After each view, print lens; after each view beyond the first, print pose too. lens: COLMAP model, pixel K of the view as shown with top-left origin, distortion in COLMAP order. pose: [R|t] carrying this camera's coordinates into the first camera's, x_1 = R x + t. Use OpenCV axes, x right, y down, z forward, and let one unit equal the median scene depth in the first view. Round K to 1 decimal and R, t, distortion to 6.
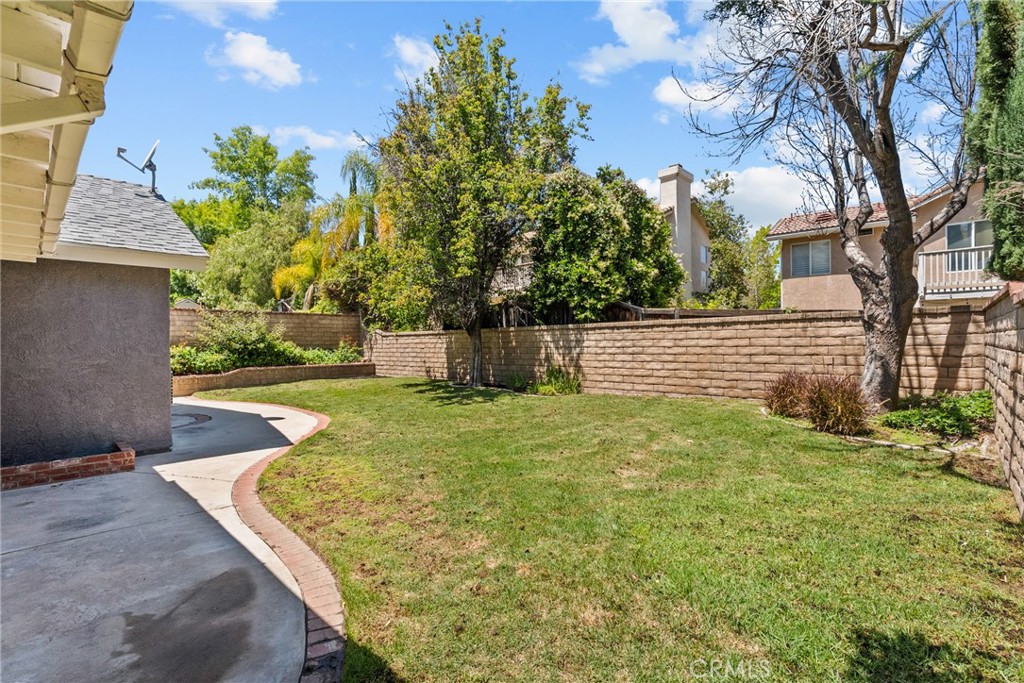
lens RADIAL K [[465.6, 0, 507.9], [0, 465.6, 345.3], [0, 0, 1]] dist [-0.010034, 0.005977]
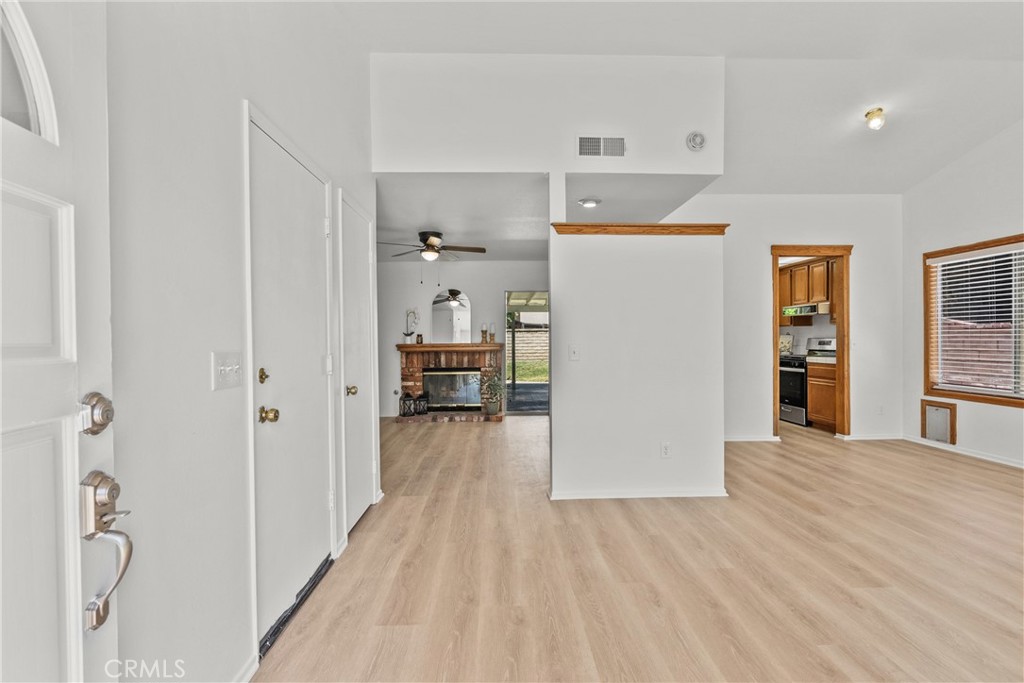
lens RADIAL K [[465.6, 0, 507.9], [0, 465.6, 345.3], [0, 0, 1]] dist [-0.010034, 0.005977]
pose [[0.702766, -0.003722, 0.711411, -1.301113], [0.002771, 0.999993, 0.002495, 0.019390], [-0.711416, 0.000218, 0.702772, -0.474847]]
